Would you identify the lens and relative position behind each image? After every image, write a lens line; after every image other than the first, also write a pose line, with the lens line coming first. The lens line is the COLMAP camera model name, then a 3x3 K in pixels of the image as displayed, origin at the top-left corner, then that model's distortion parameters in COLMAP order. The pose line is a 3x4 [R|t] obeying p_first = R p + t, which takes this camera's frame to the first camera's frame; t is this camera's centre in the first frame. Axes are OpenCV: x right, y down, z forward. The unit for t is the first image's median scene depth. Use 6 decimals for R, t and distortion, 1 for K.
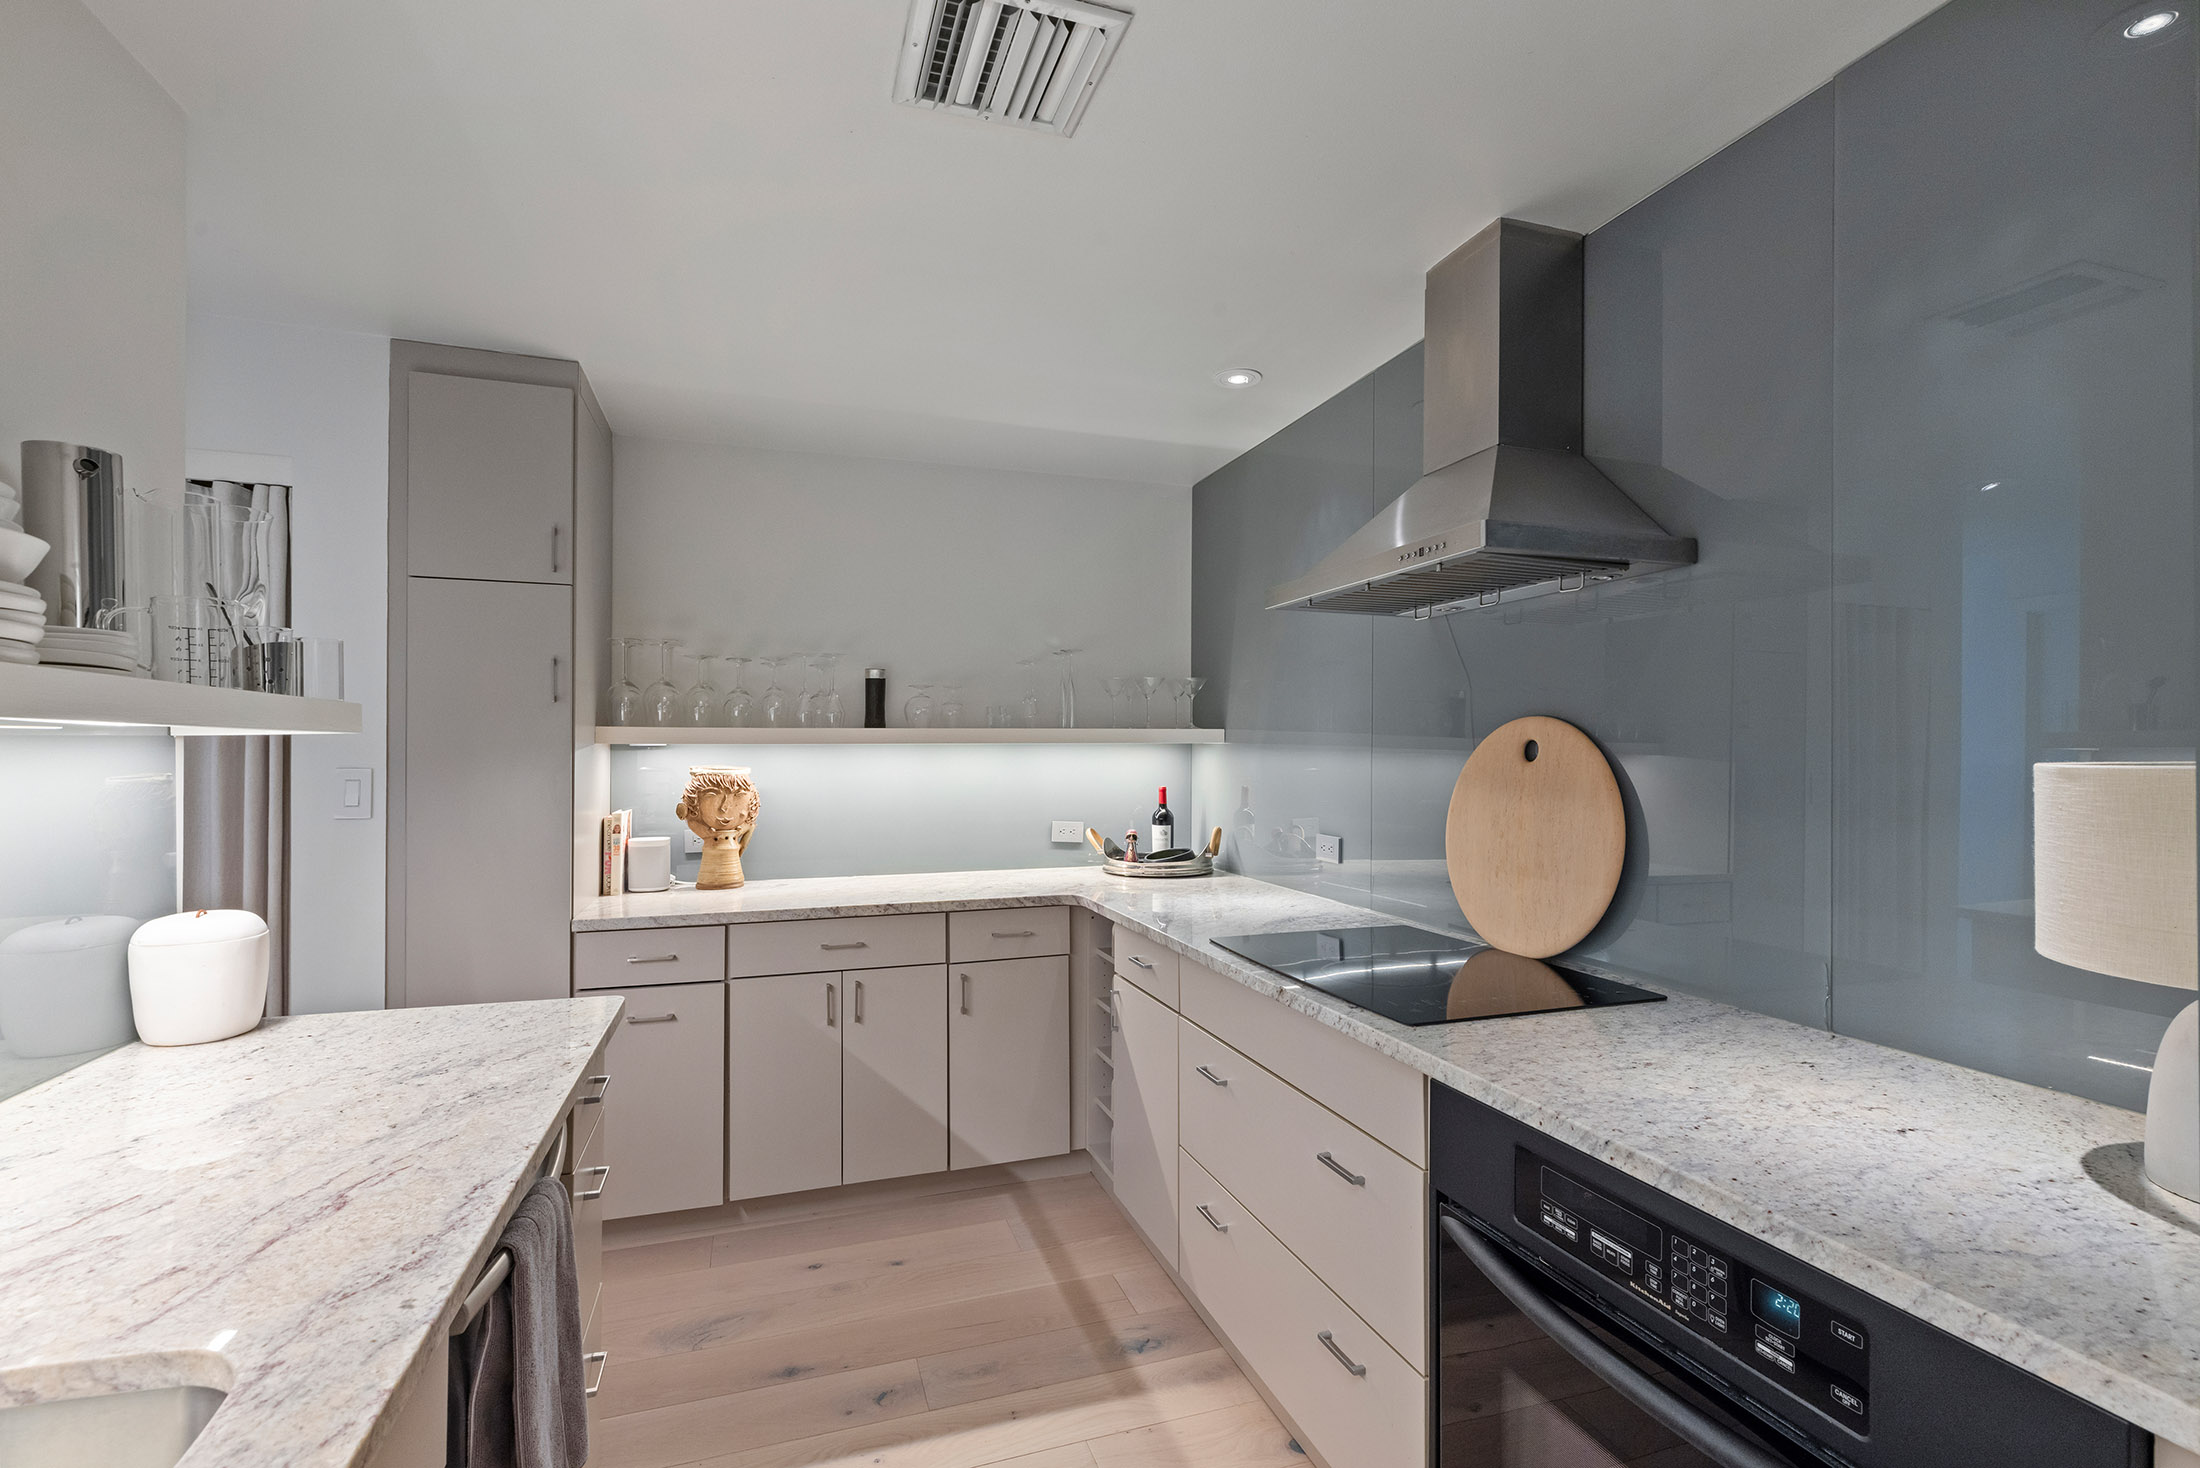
lens RADIAL K [[983.4, 0, 1100.9], [0, 983.4, 748.2], [0, 0, 1]] dist [0.006102, -0.000880]
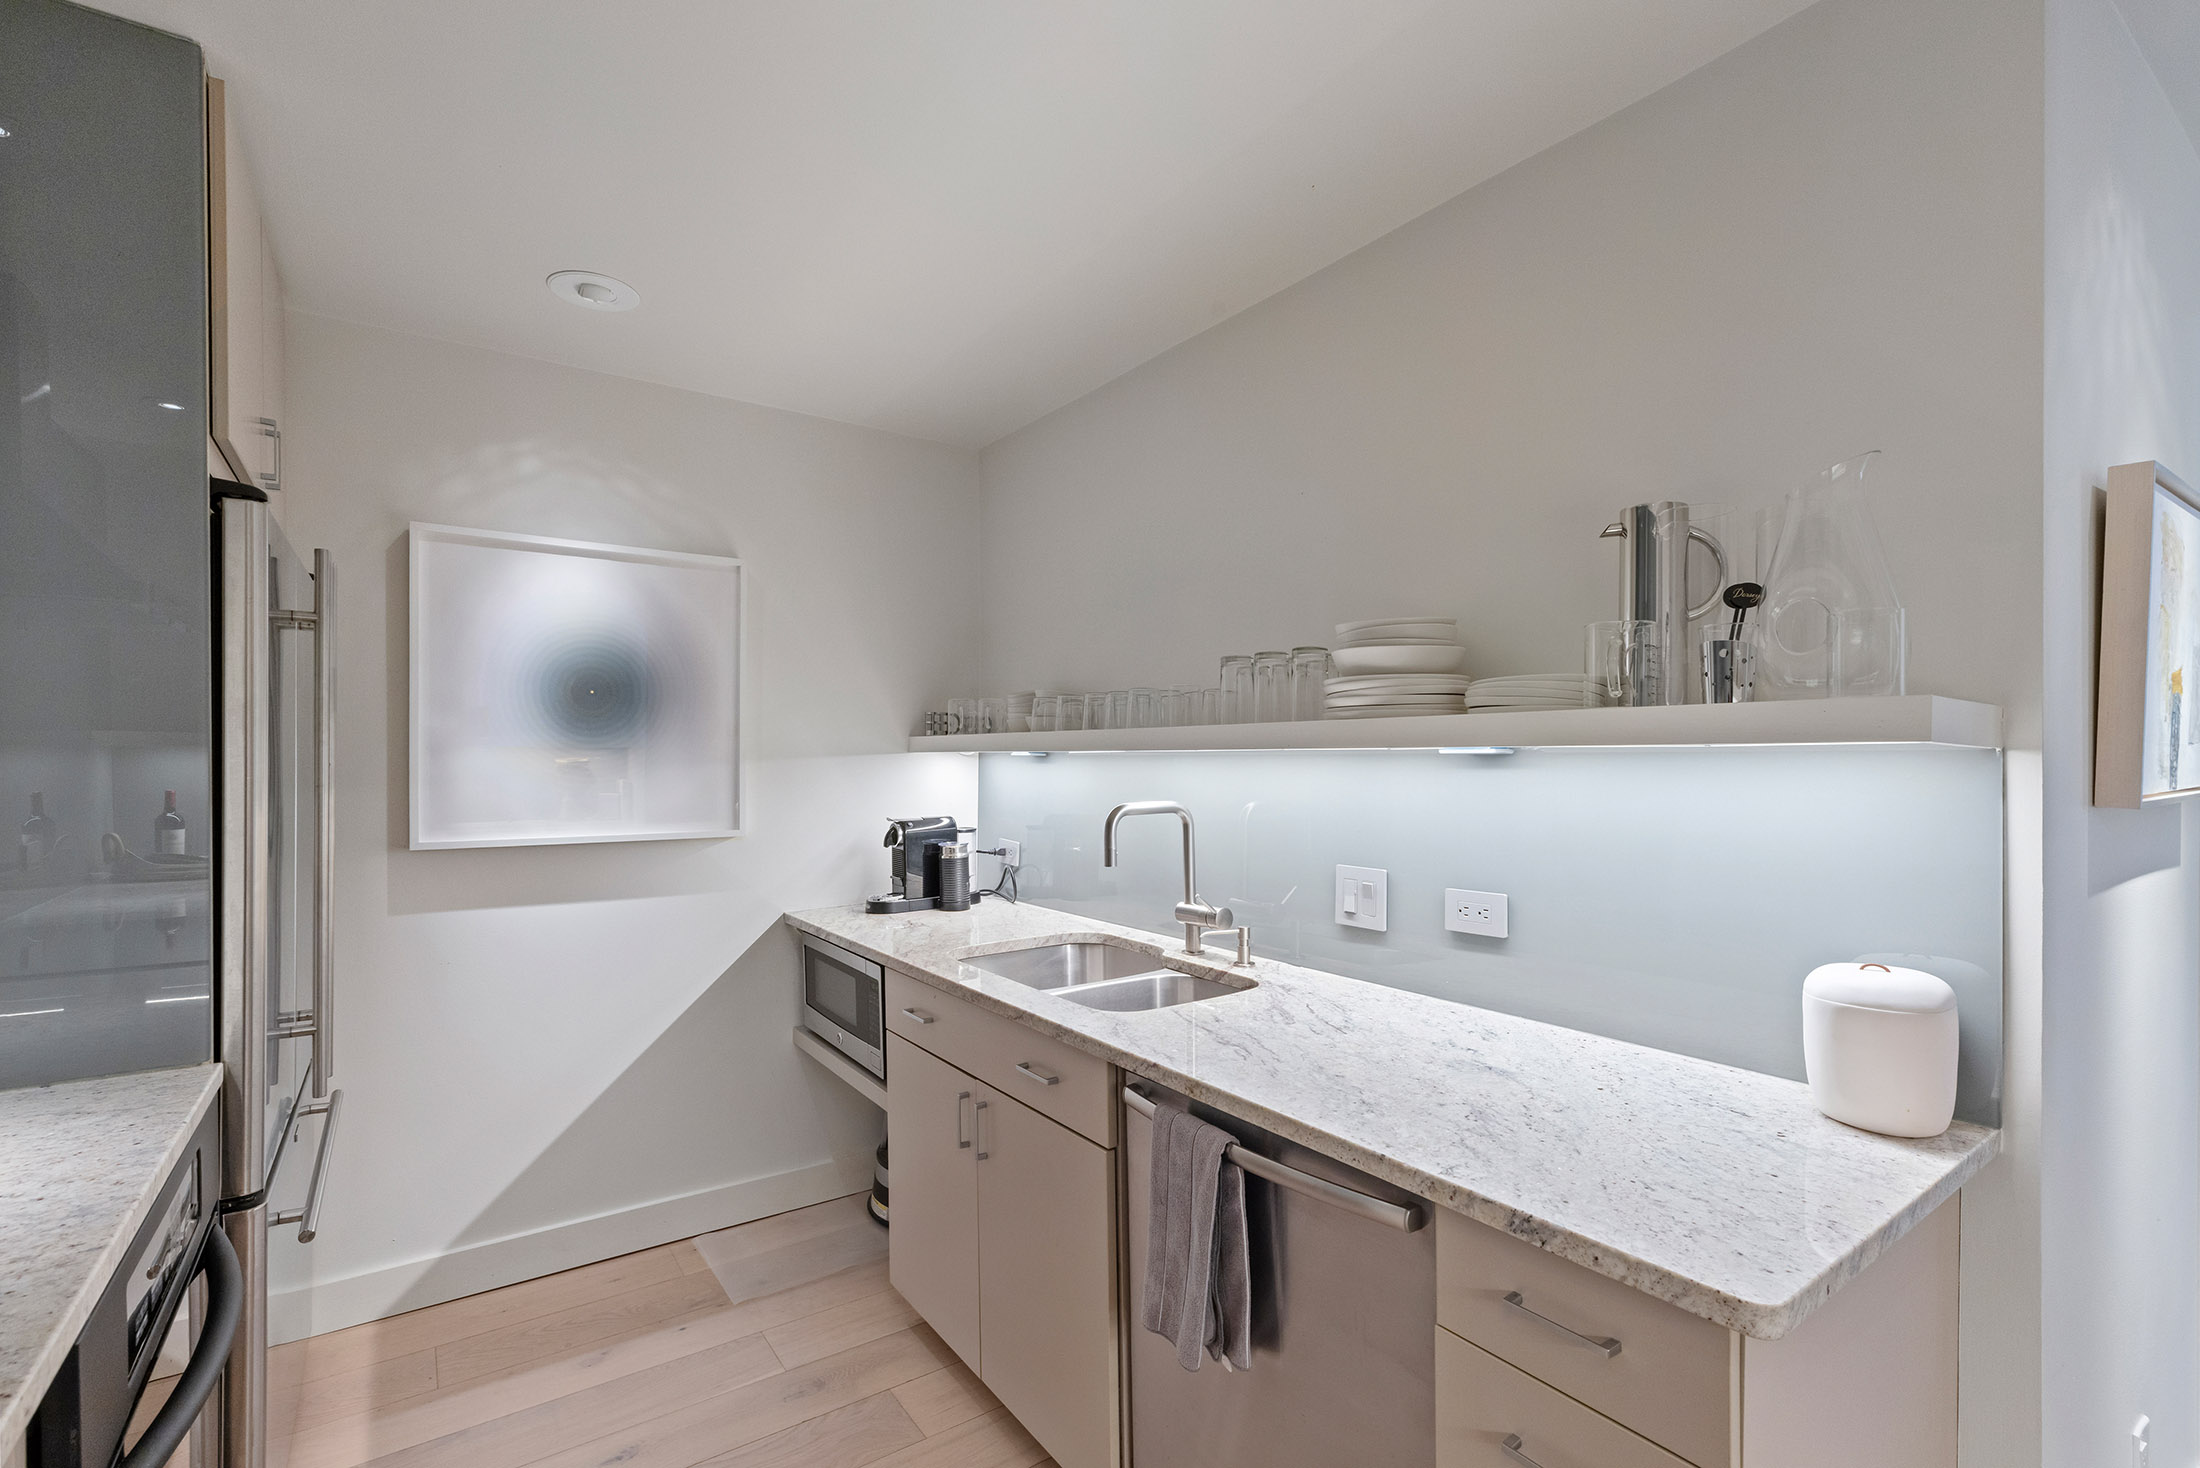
lens RADIAL K [[983.4, 0, 1101.6], [0, 983.4, 759.8], [0, 0, 1]] dist [0.006102, -0.000880]
pose [[-0.957687, 0.000555, -0.287812, -0.054907], [0.001491, 0.999994, -0.003034, -0.002150], [0.287808, -0.003334, -0.957682, 1.313672]]
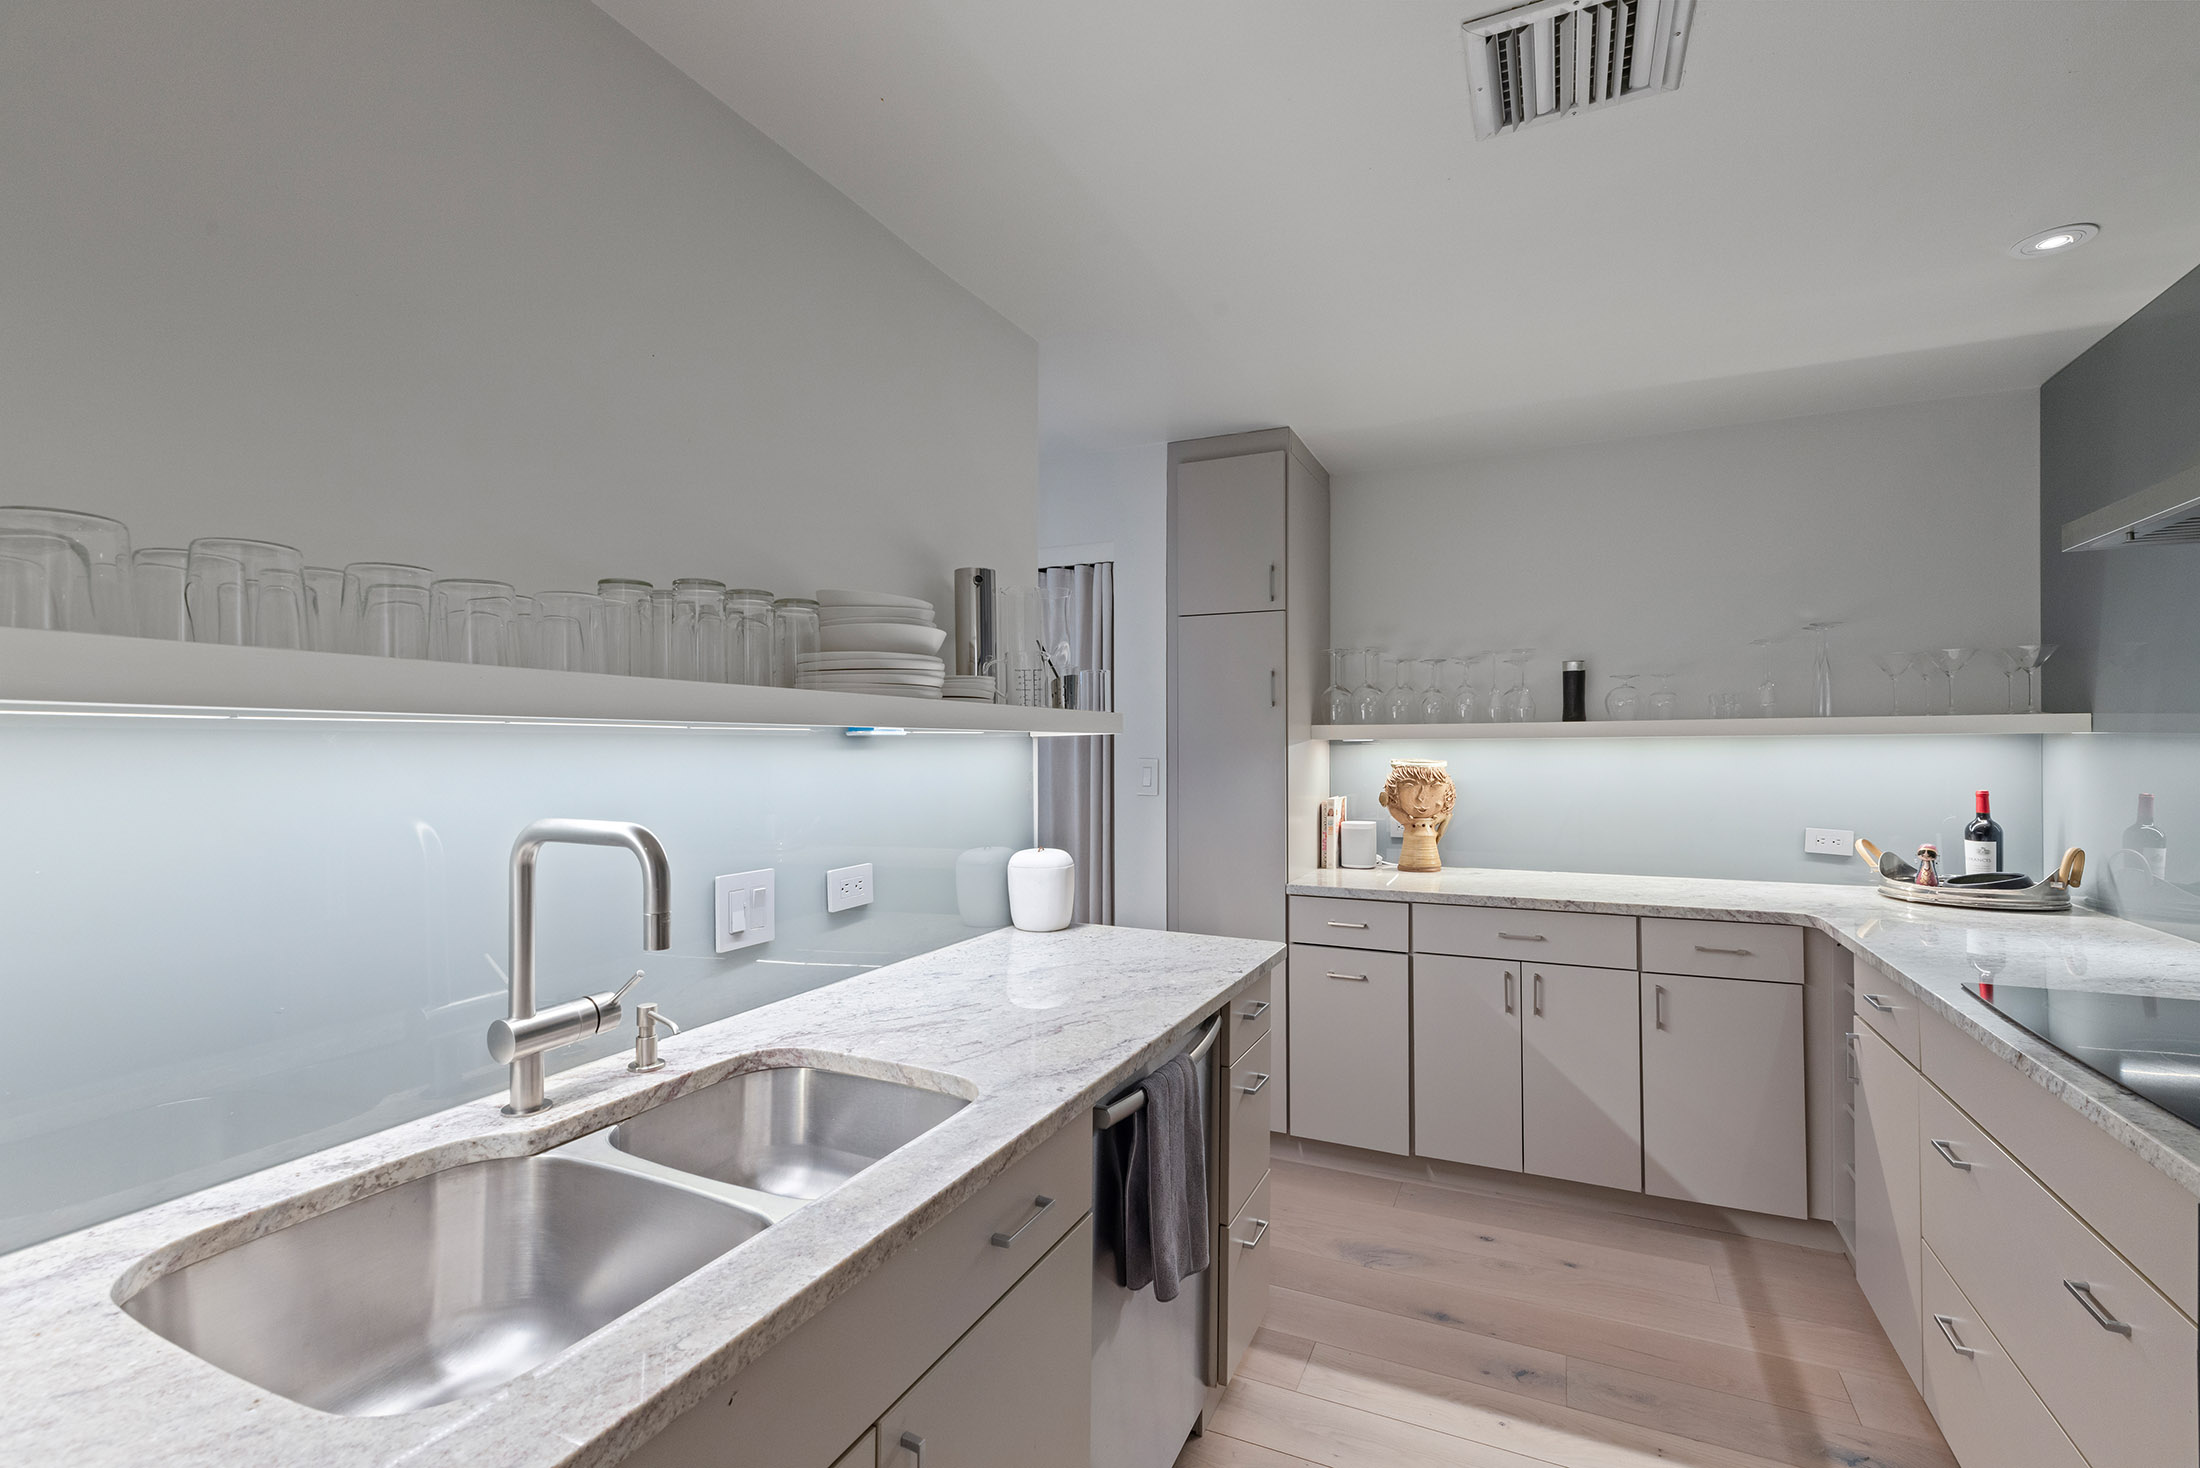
lens RADIAL K [[983.4, 0, 1106.8], [0, 983.4, 738.0], [0, 0, 1]] dist [0.006102, -0.000880]
pose [[0.722470, -0.008628, -0.691349, 0.201976], [0.005133, 0.999962, -0.007116, 0.001012], [0.691383, 0.001592, 0.722486, -0.046963]]
